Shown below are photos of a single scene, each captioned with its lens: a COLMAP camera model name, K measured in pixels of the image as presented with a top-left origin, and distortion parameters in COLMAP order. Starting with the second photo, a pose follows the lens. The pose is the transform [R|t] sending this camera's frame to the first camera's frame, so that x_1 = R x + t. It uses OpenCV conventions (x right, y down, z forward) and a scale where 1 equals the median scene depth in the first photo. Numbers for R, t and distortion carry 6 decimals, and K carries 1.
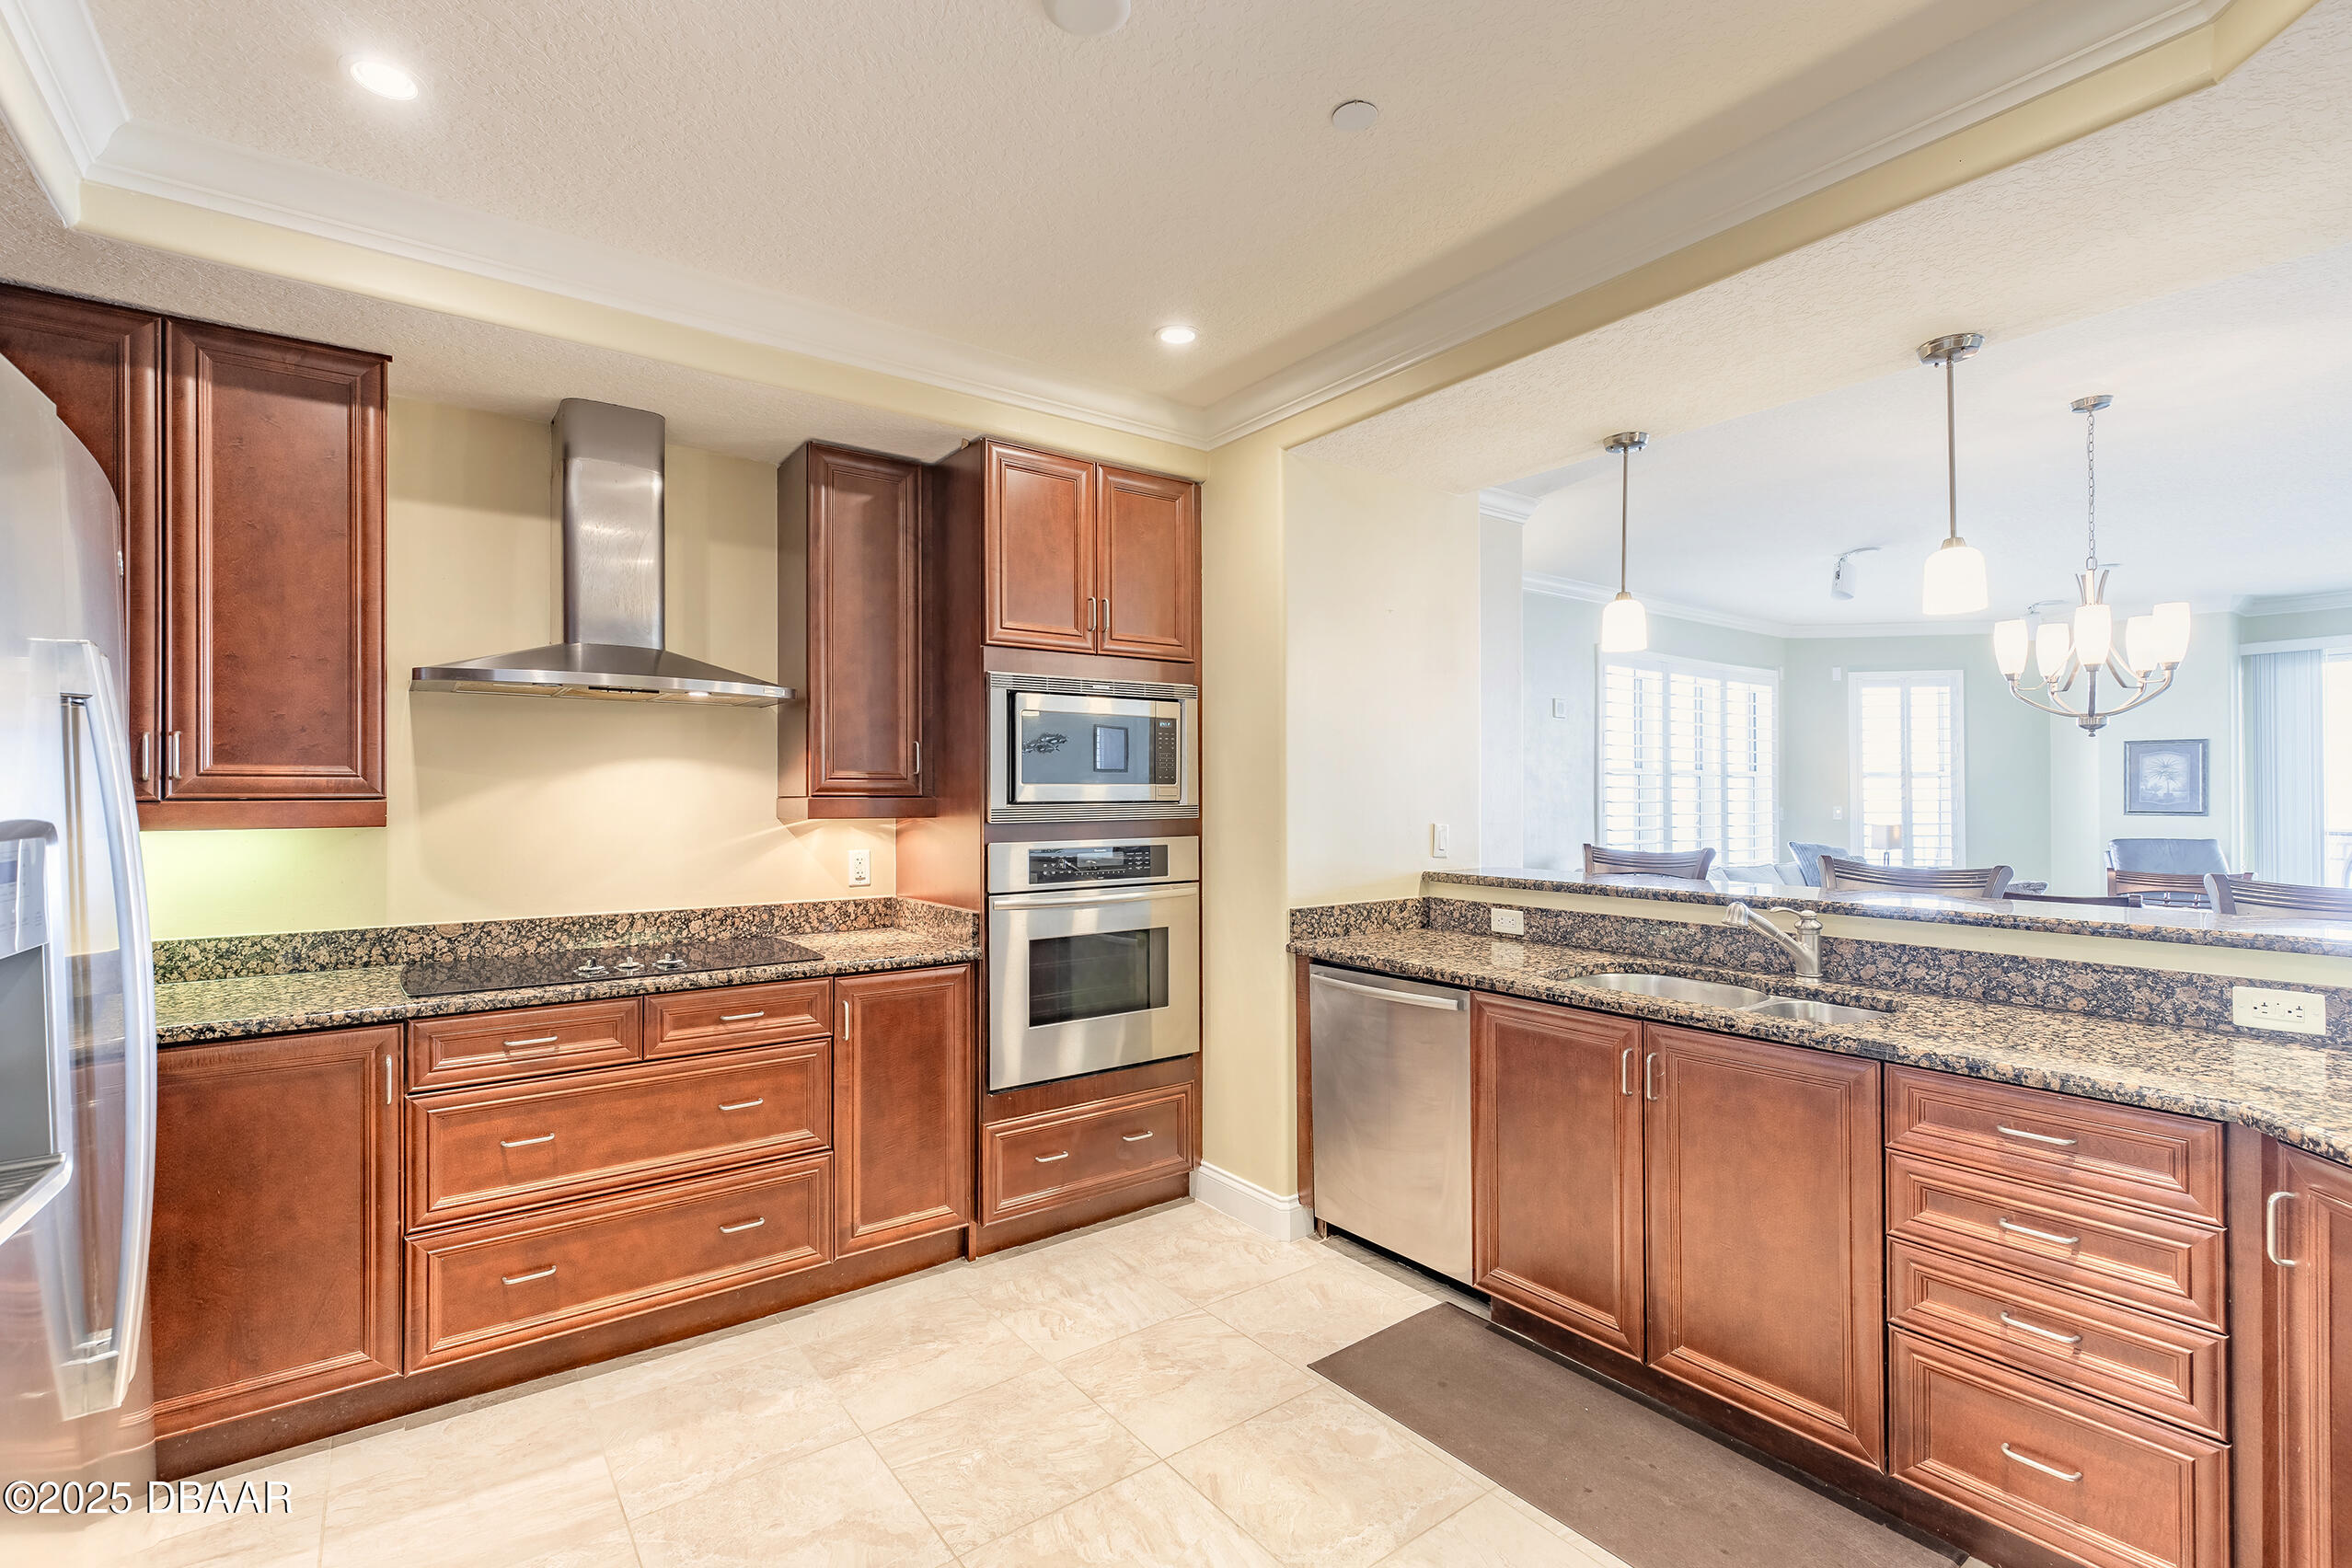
lens RADIAL K [[1069.2, 0, 1175.4], [0, 1069.2, 792.9], [0, 0, 1]] dist [0.007742, -0.001208]
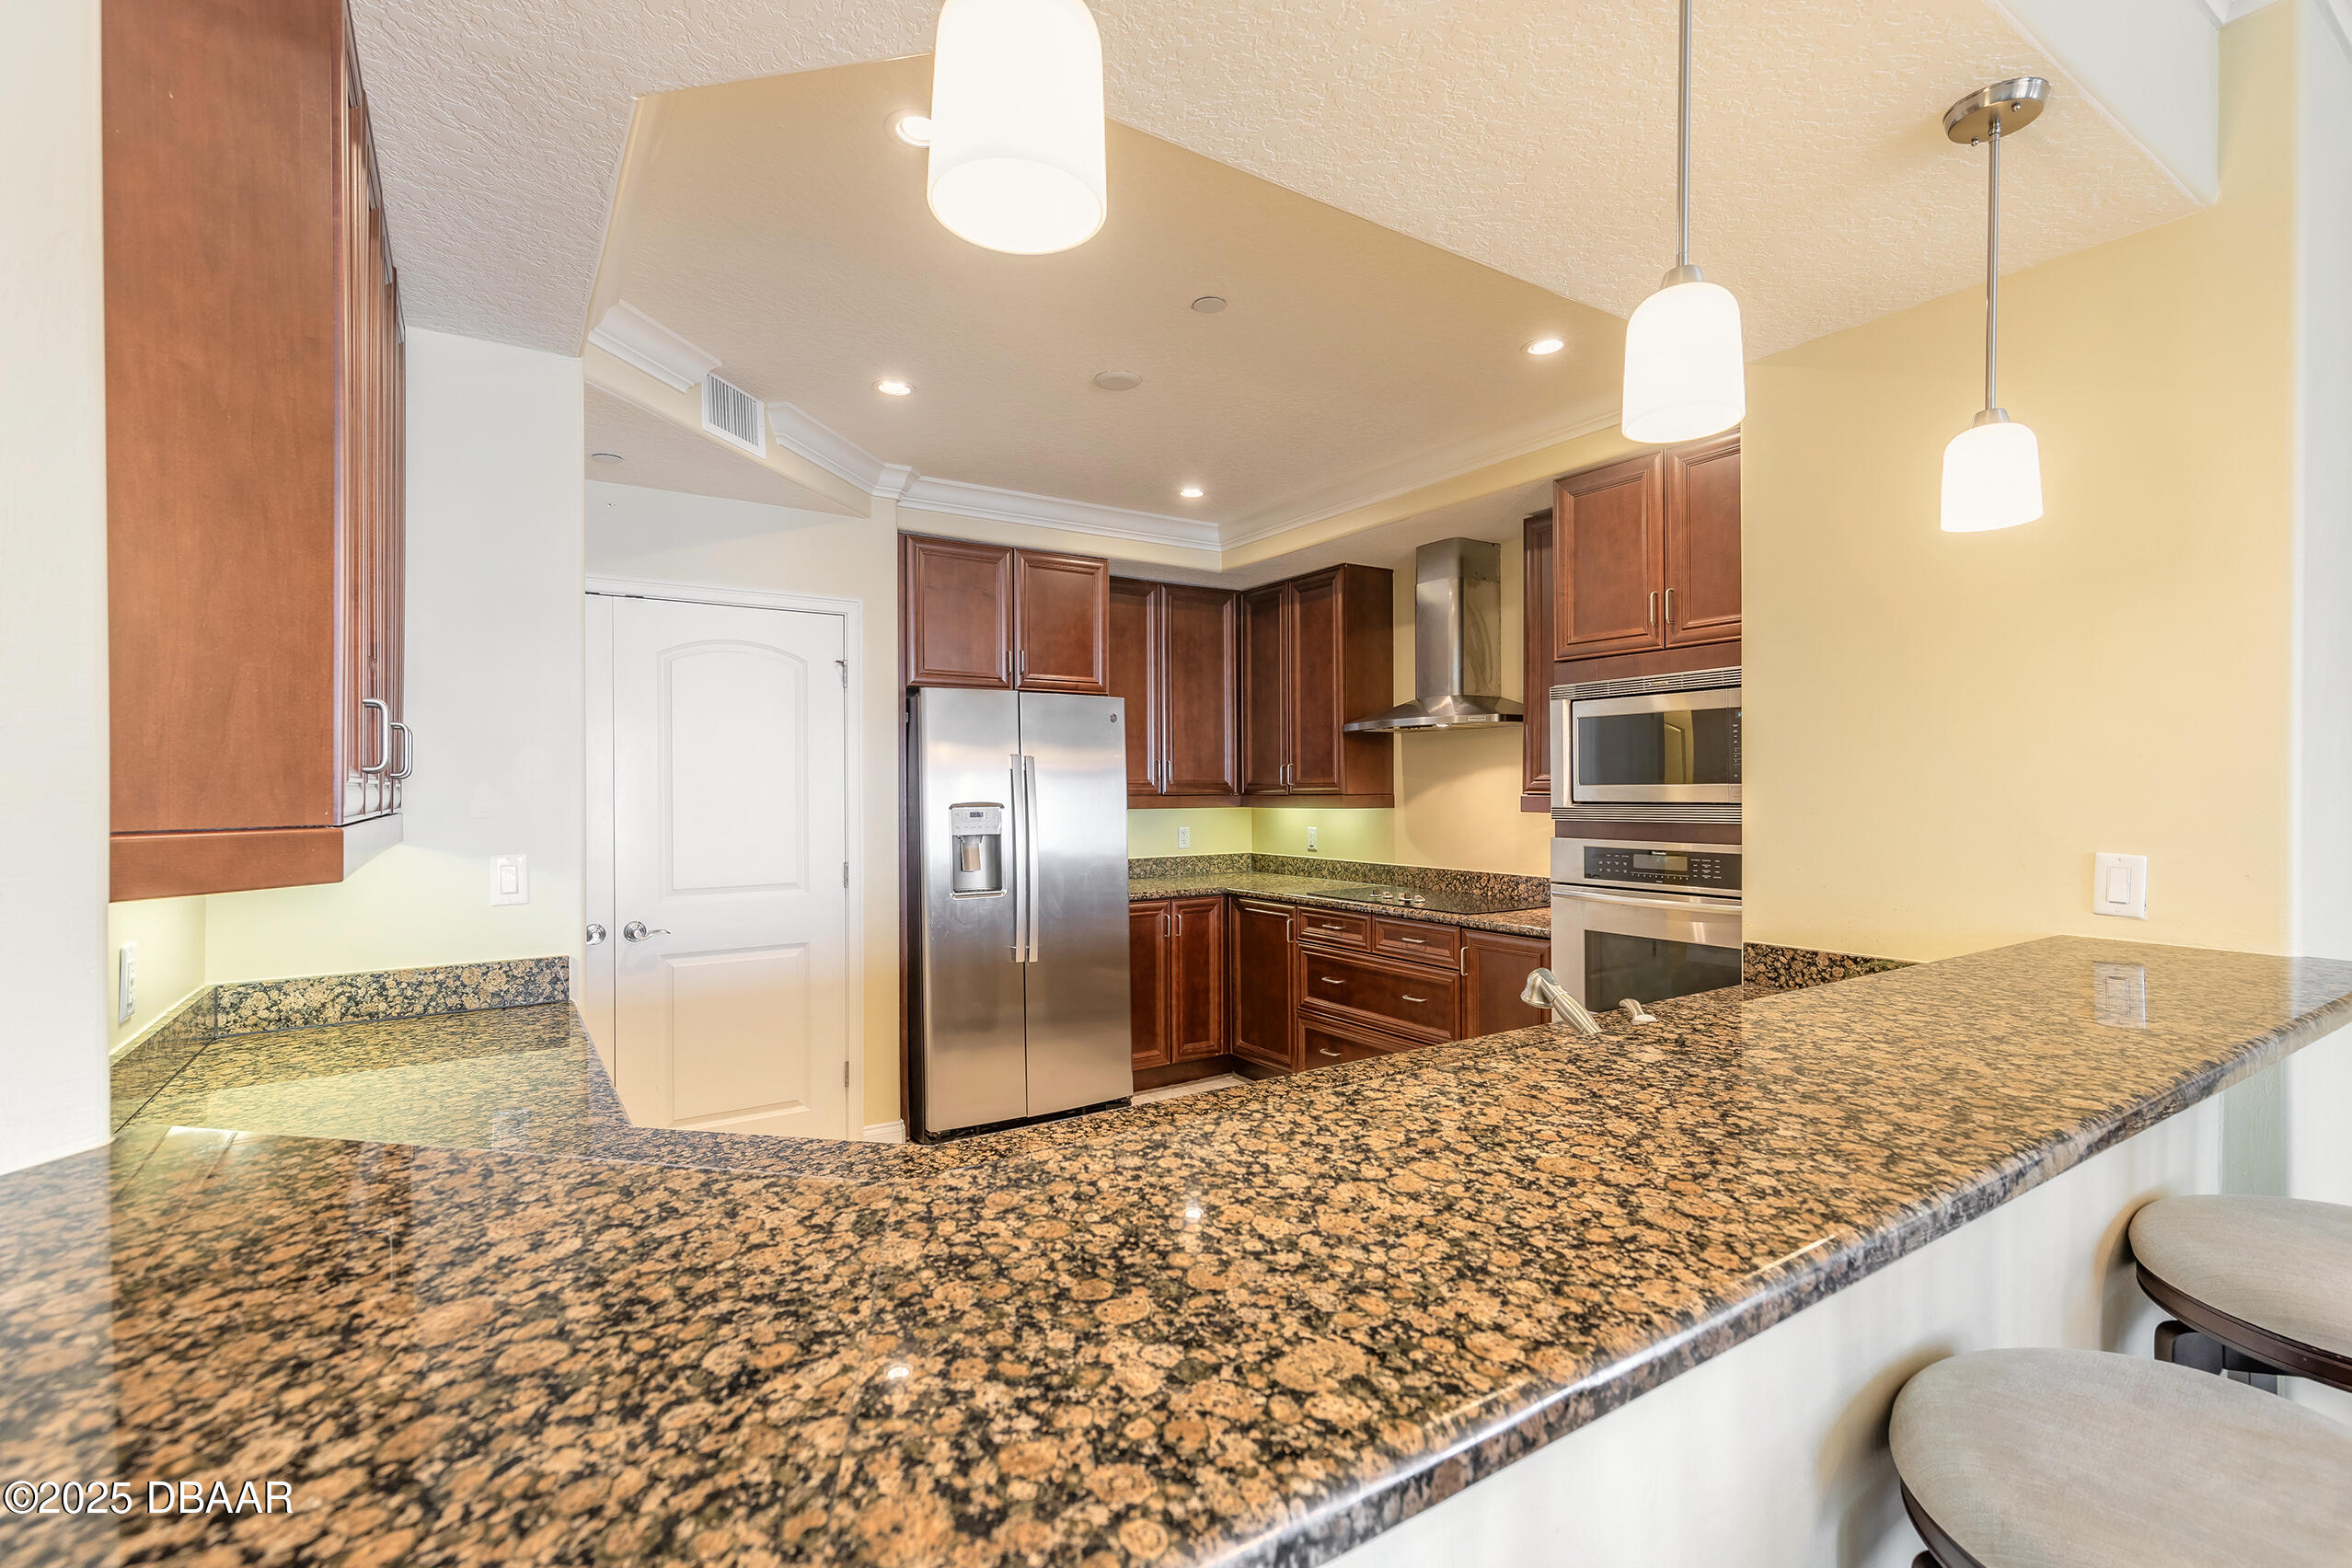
lens RADIAL K [[1069.2, 0, 1178.9], [0, 1069.2, 785.9], [0, 0, 1]] dist [0.007742, -0.001208]
pose [[-0.057383, 0.003458, -0.998346, 0.957814], [0.009717, 0.999949, 0.002905, -0.014417], [0.998305, -0.009535, -0.057413, 0.652048]]
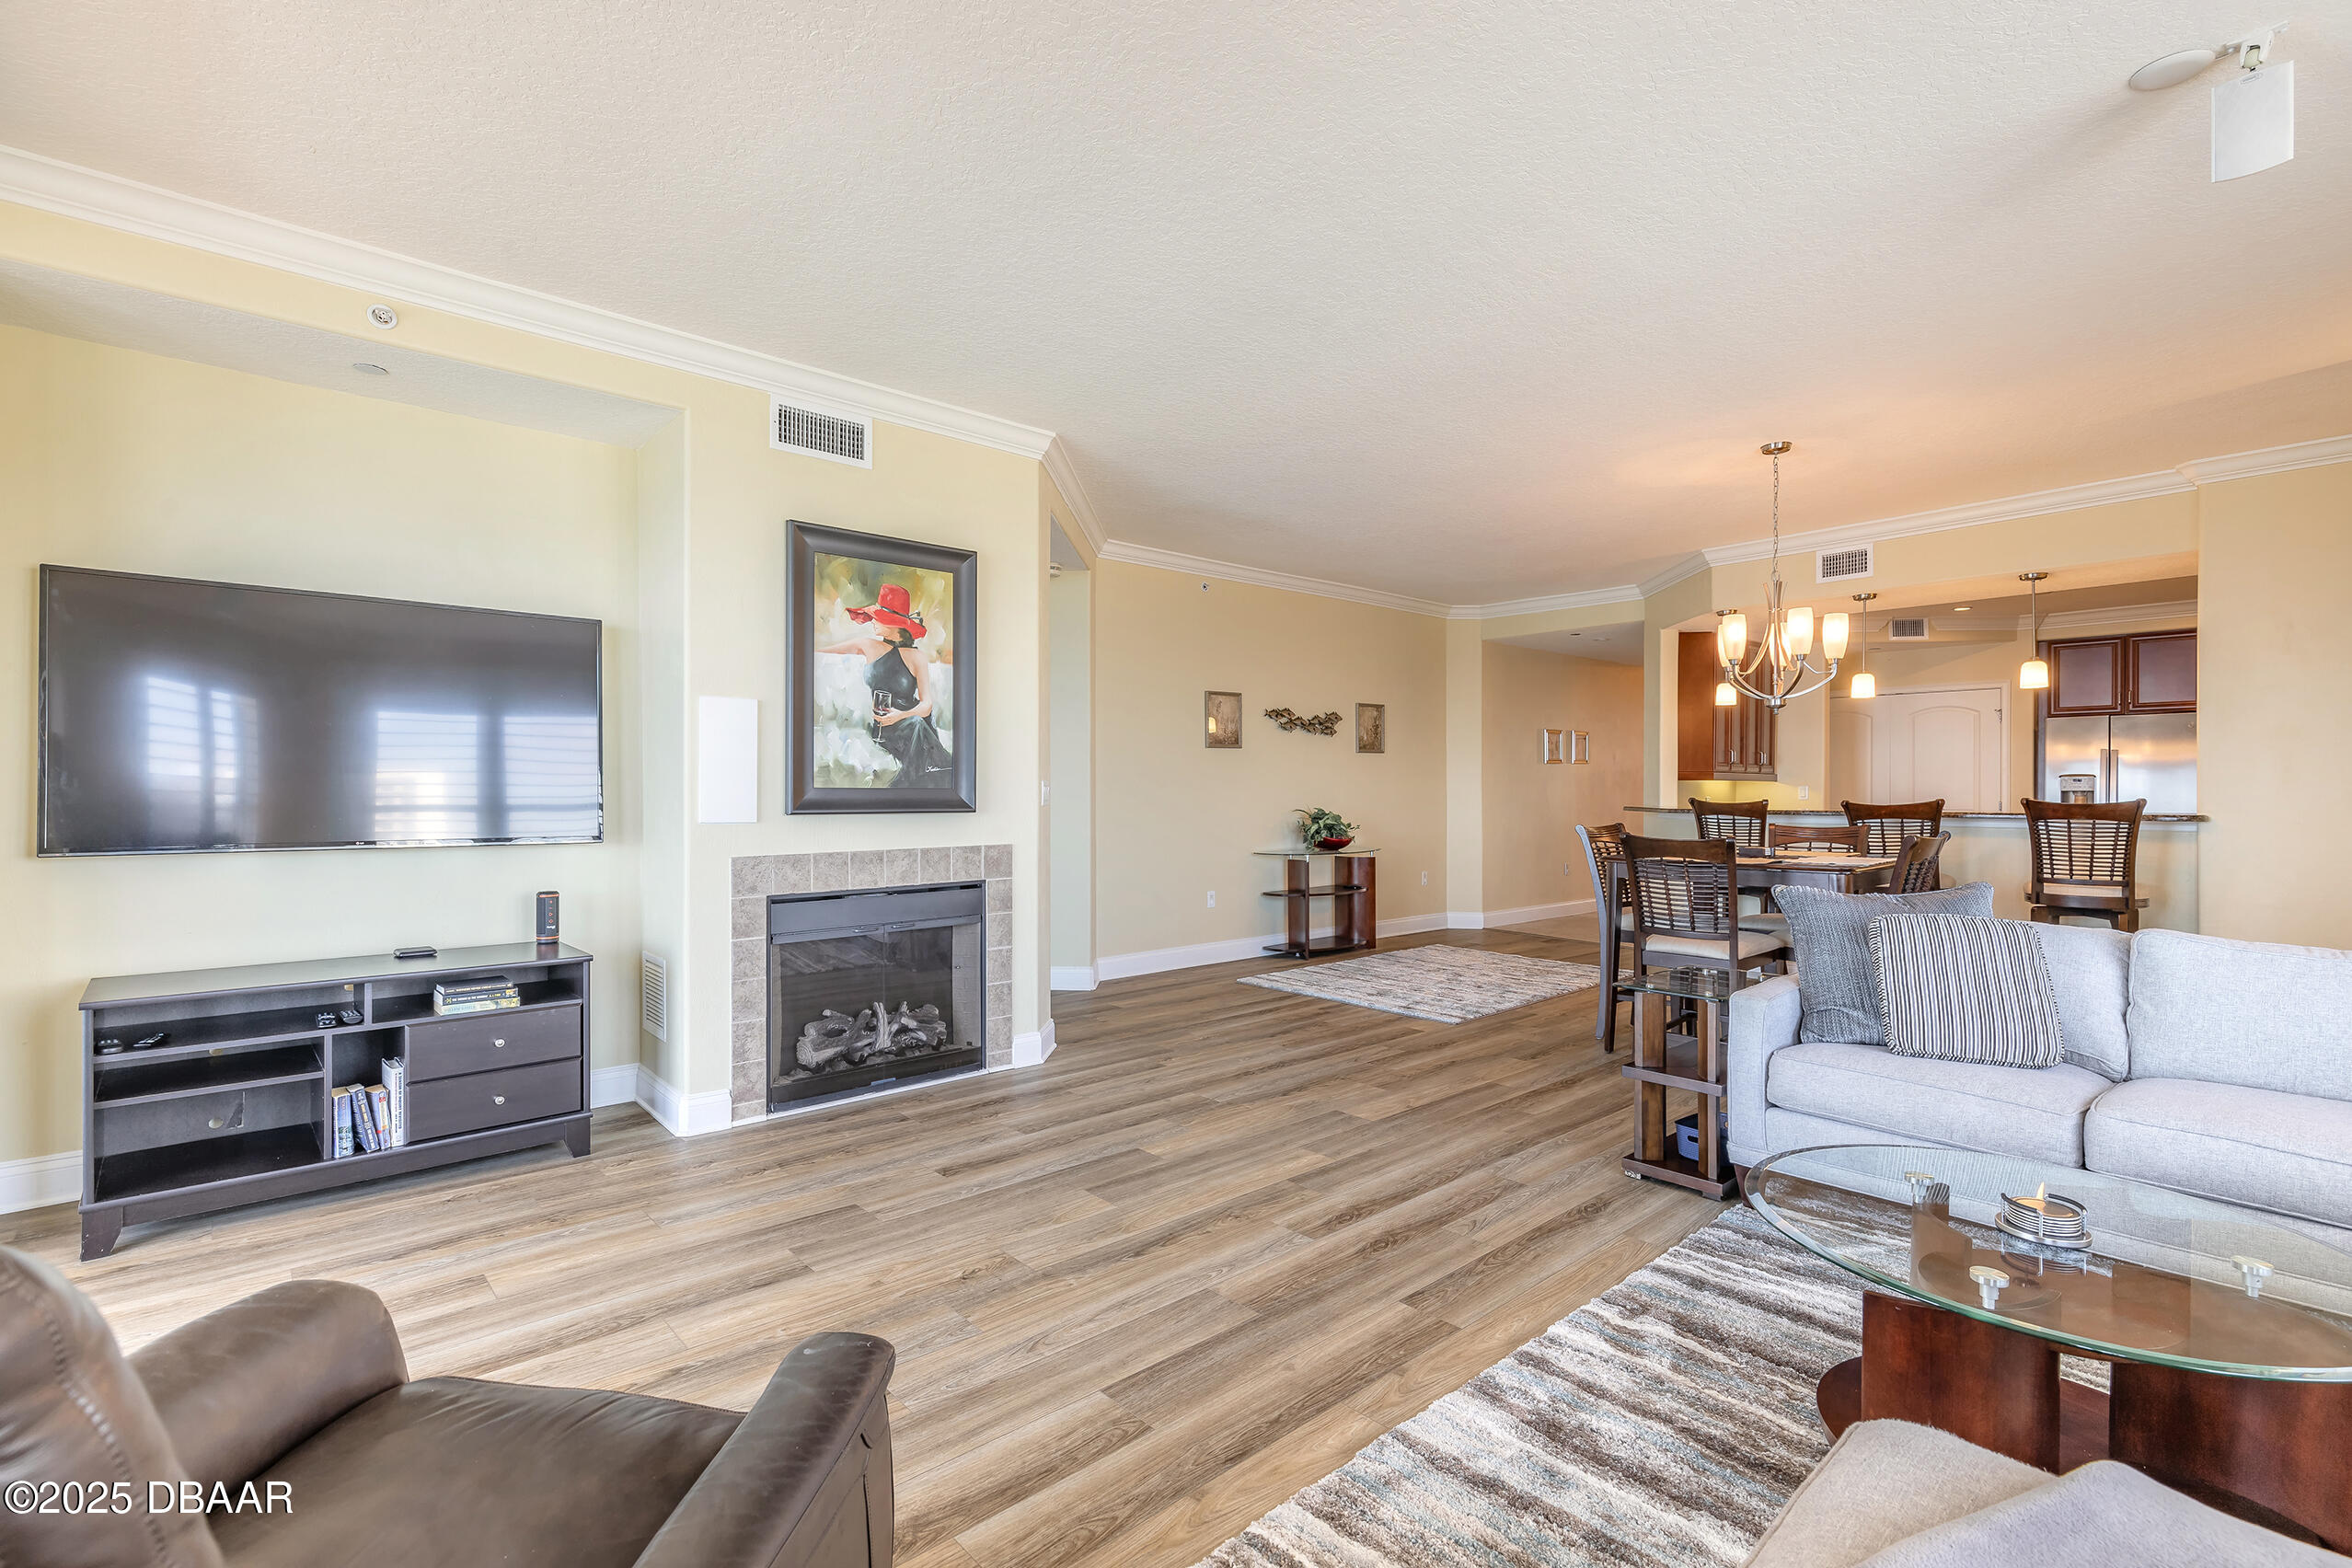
lens RADIAL K [[1069.2, 0, 1170.8], [0, 1069.2, 790.7], [0, 0, 1]] dist [0.007742, -0.001208]
pose [[-0.995581, 0.005745, -0.093727, 2.110948], [0.006066, 0.999977, -0.003134, 0.044237], [0.093707, -0.003689, -0.995593, 2.731478]]
